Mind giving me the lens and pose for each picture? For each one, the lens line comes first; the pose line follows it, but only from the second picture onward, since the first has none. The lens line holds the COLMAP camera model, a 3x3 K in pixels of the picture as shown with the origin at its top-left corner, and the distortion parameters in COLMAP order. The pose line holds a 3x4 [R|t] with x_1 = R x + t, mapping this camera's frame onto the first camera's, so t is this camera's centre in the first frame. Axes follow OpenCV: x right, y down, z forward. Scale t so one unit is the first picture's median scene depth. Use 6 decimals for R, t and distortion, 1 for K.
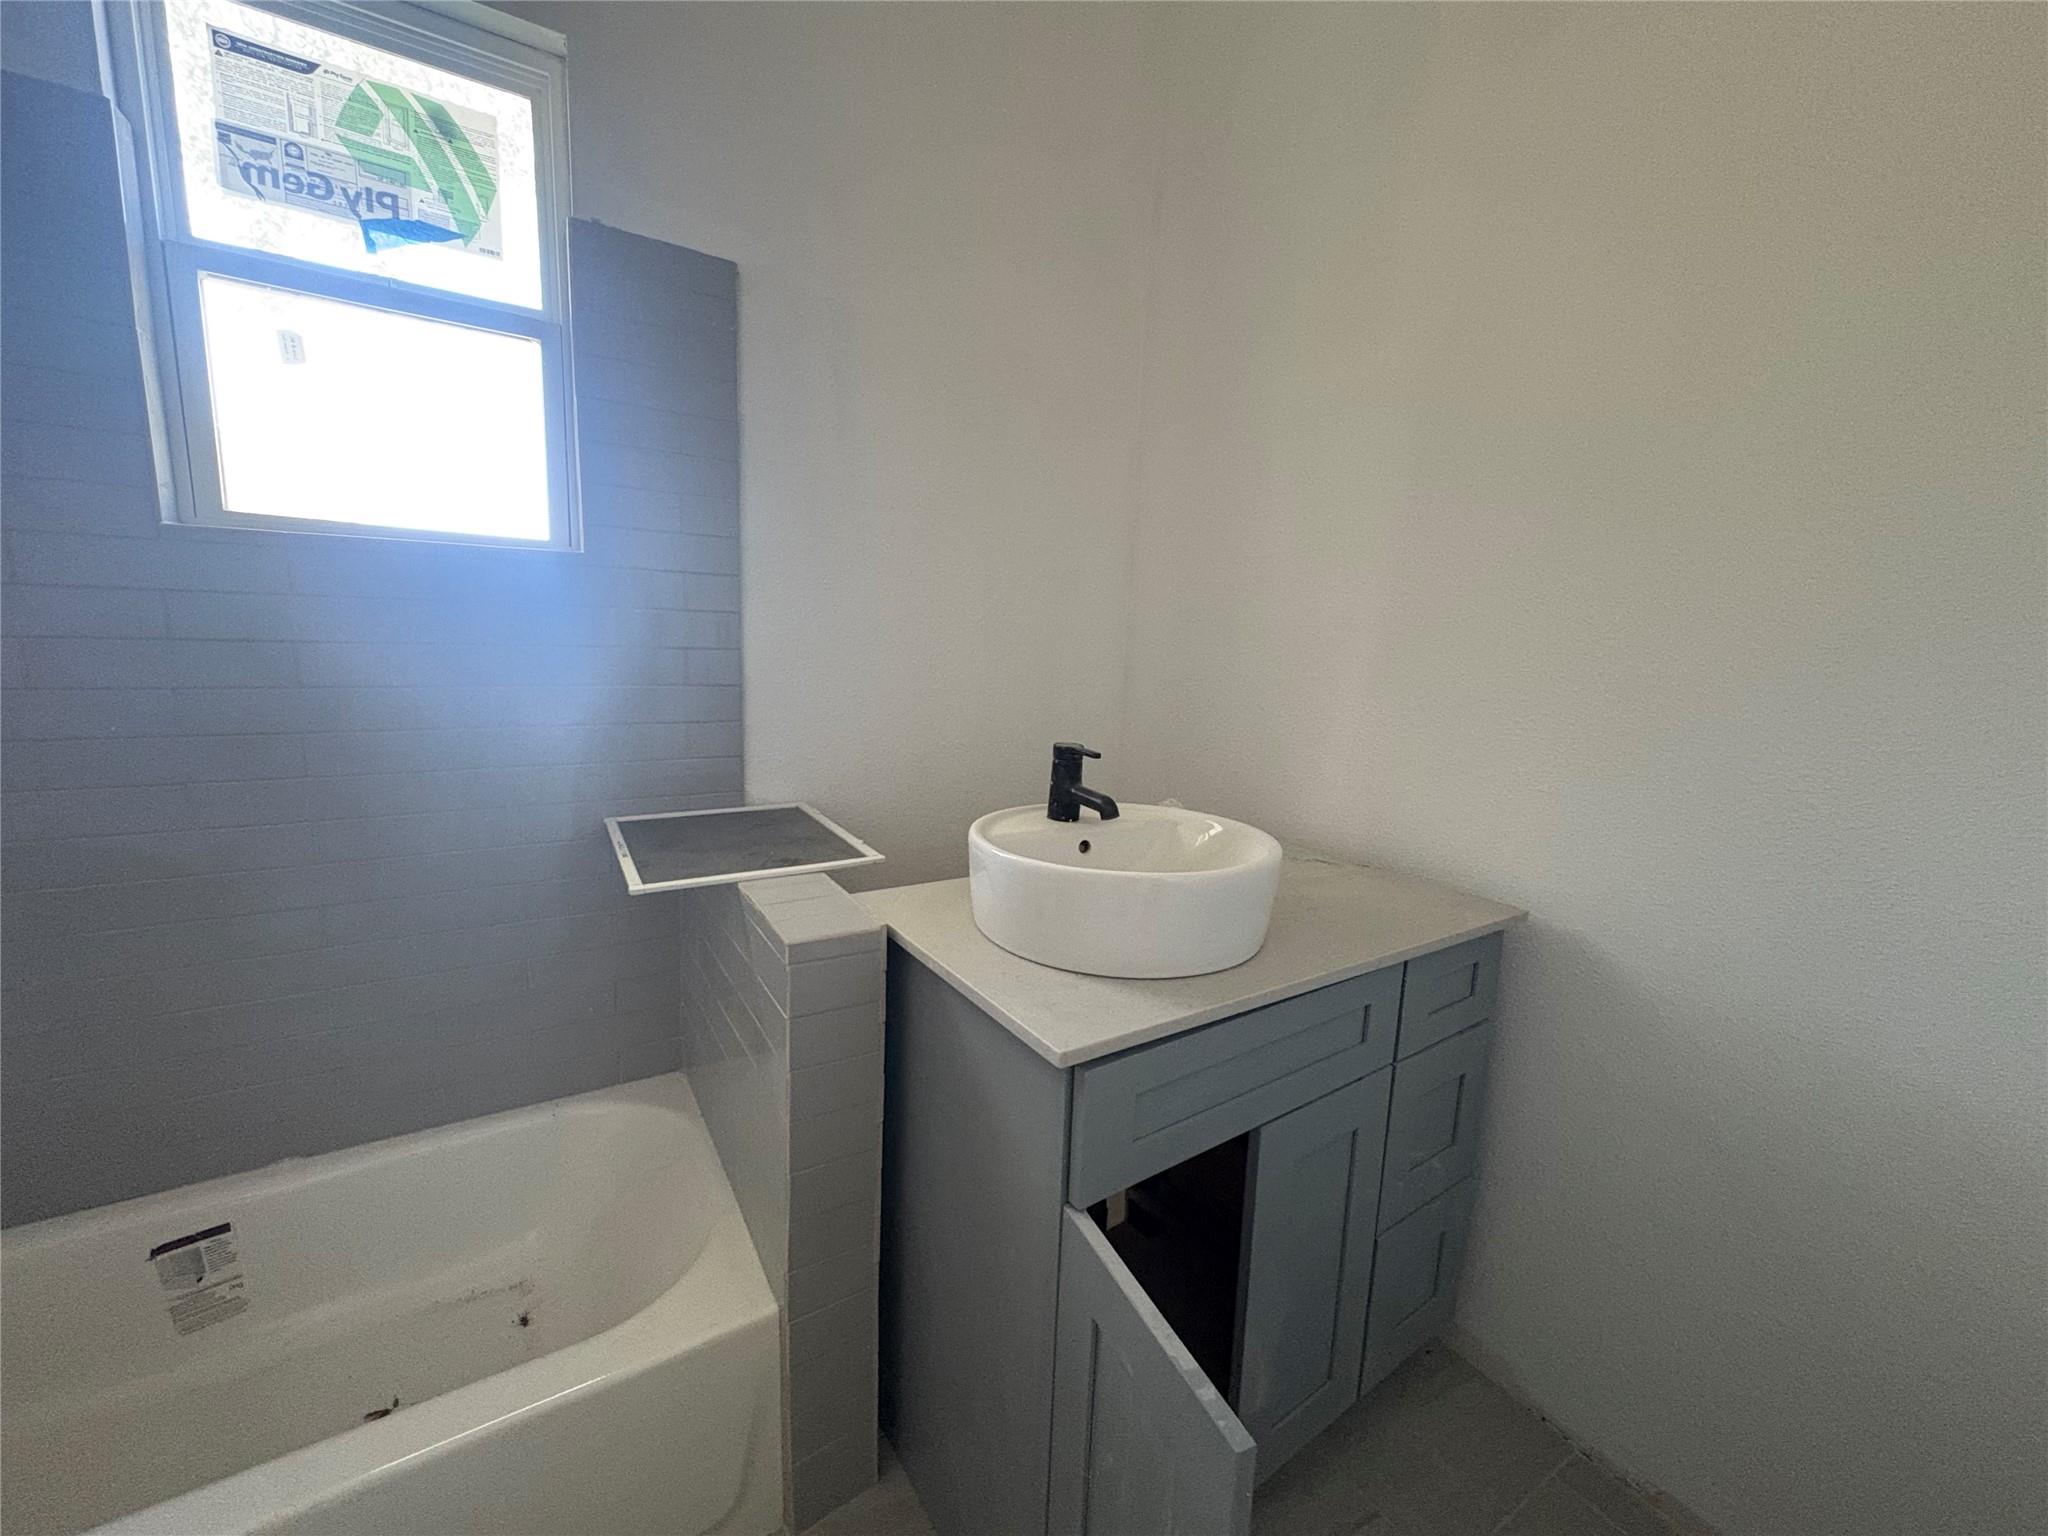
lens RADIAL K [[812.0, 0, 1024.0], [0, 812.0, 768.0], [0, 0, 1]] dist [0.001174, 0.000105]
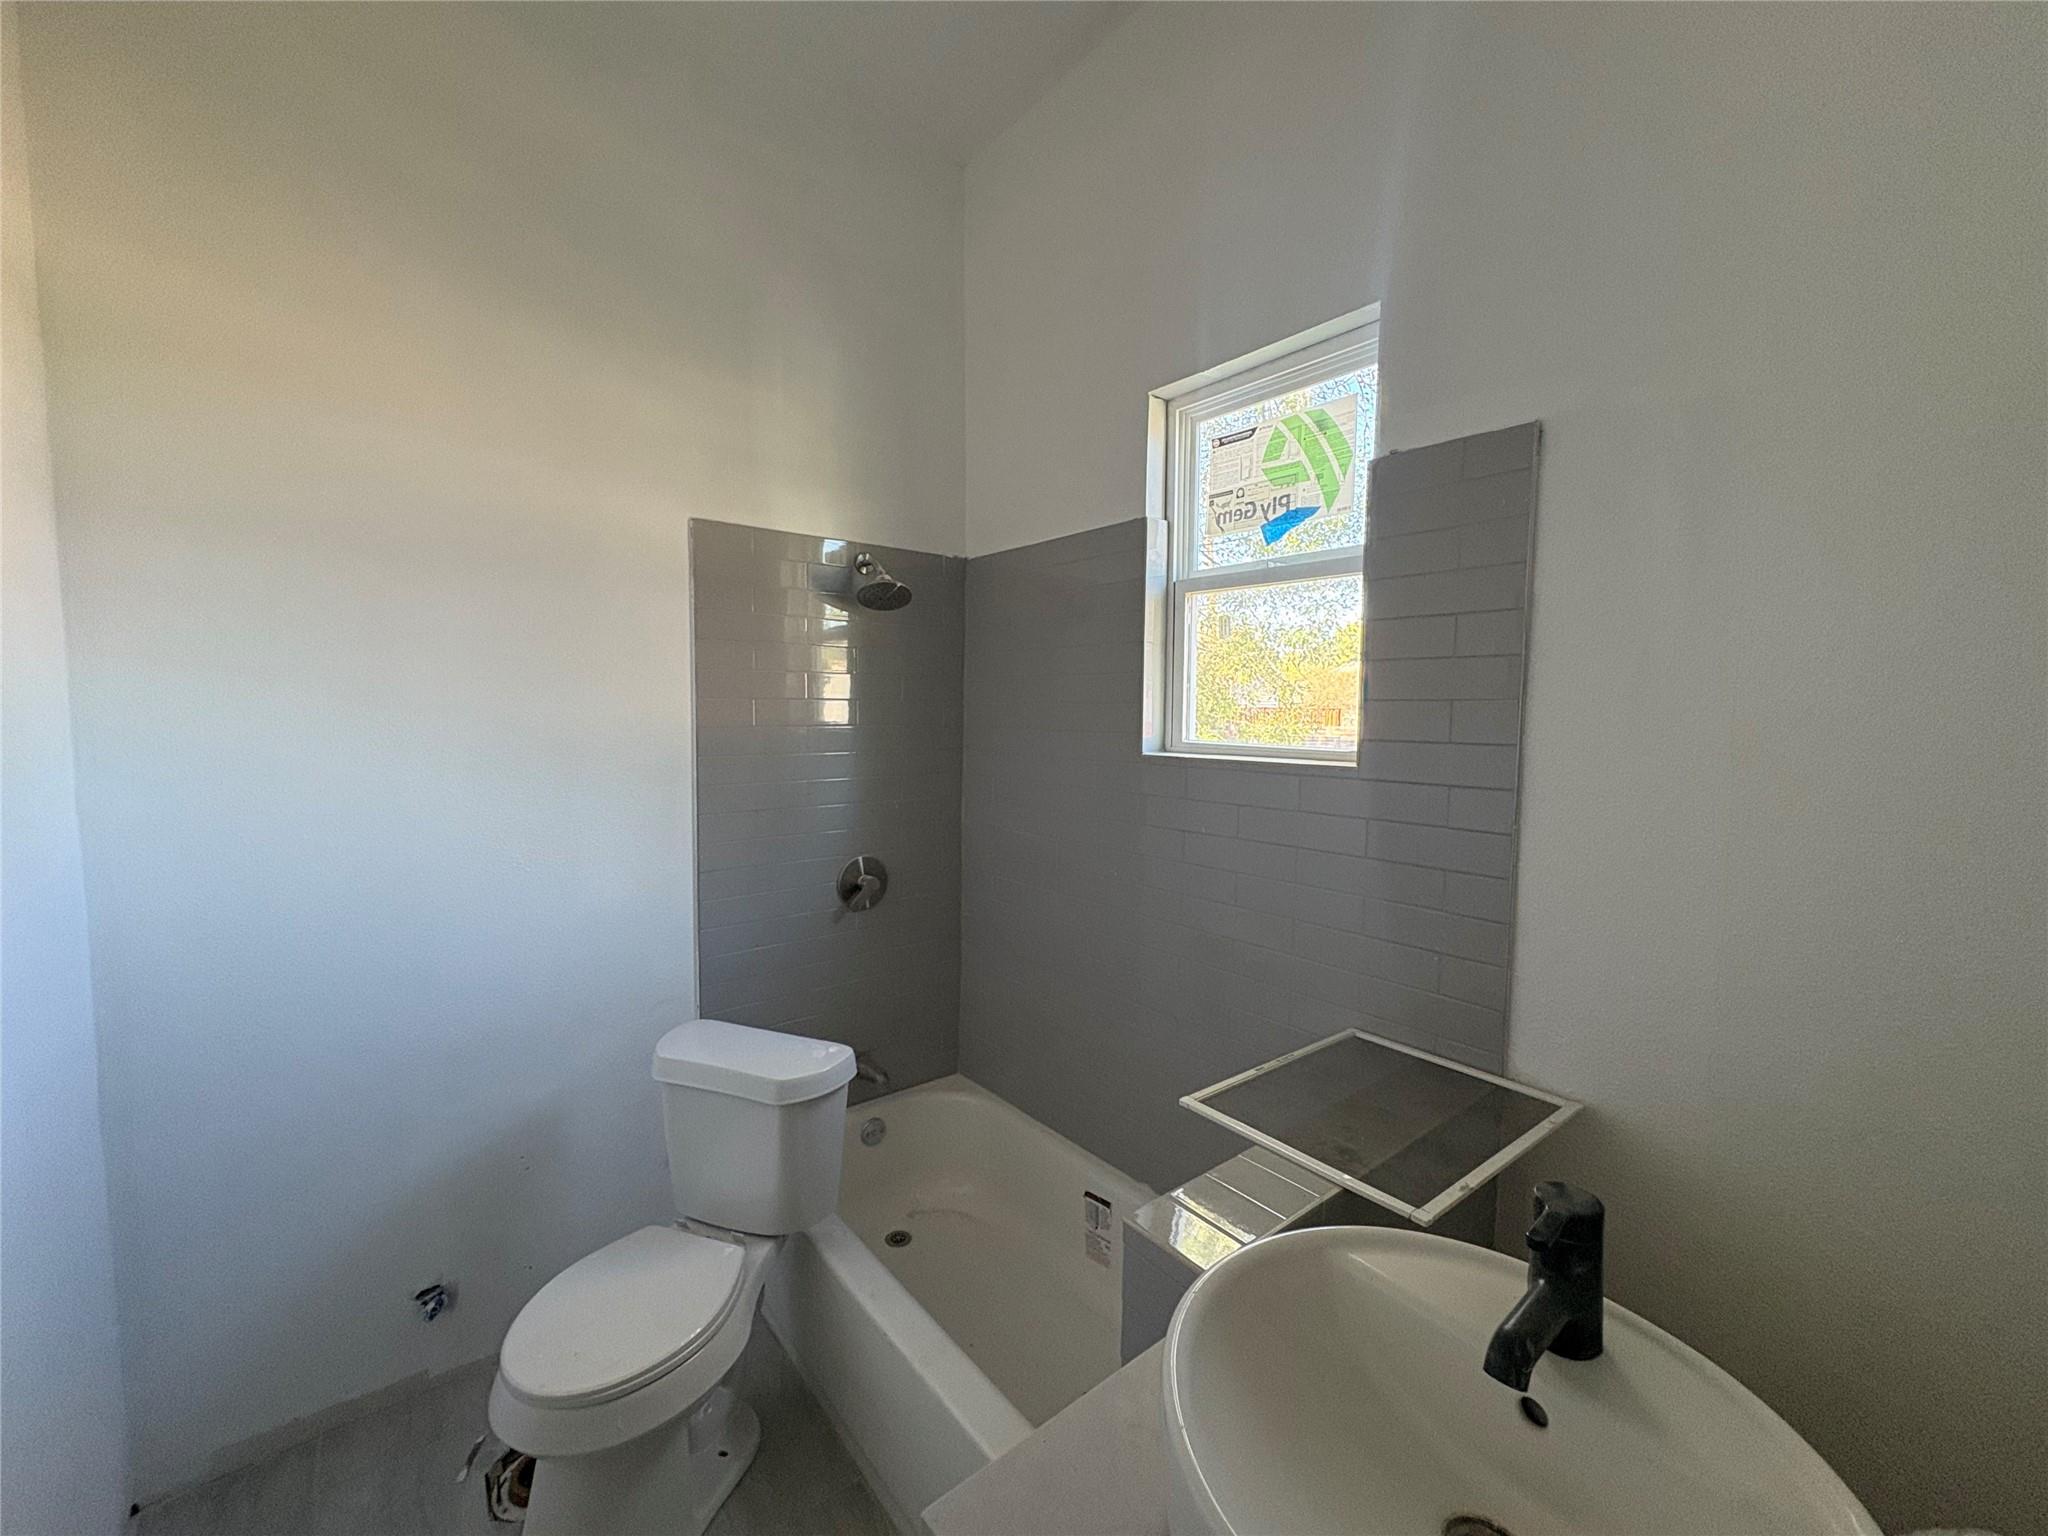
lens RADIAL K [[812.0, 0, 1024.0], [0, 812.0, 768.0], [0, 0, 1]] dist [0.001174, 0.000105]
pose [[0.120877, 0.032567, -0.992133, 0.466797], [-0.169708, 0.985425, 0.011670, -0.224220], [0.978053, 0.166963, 0.124642, 0.507449]]
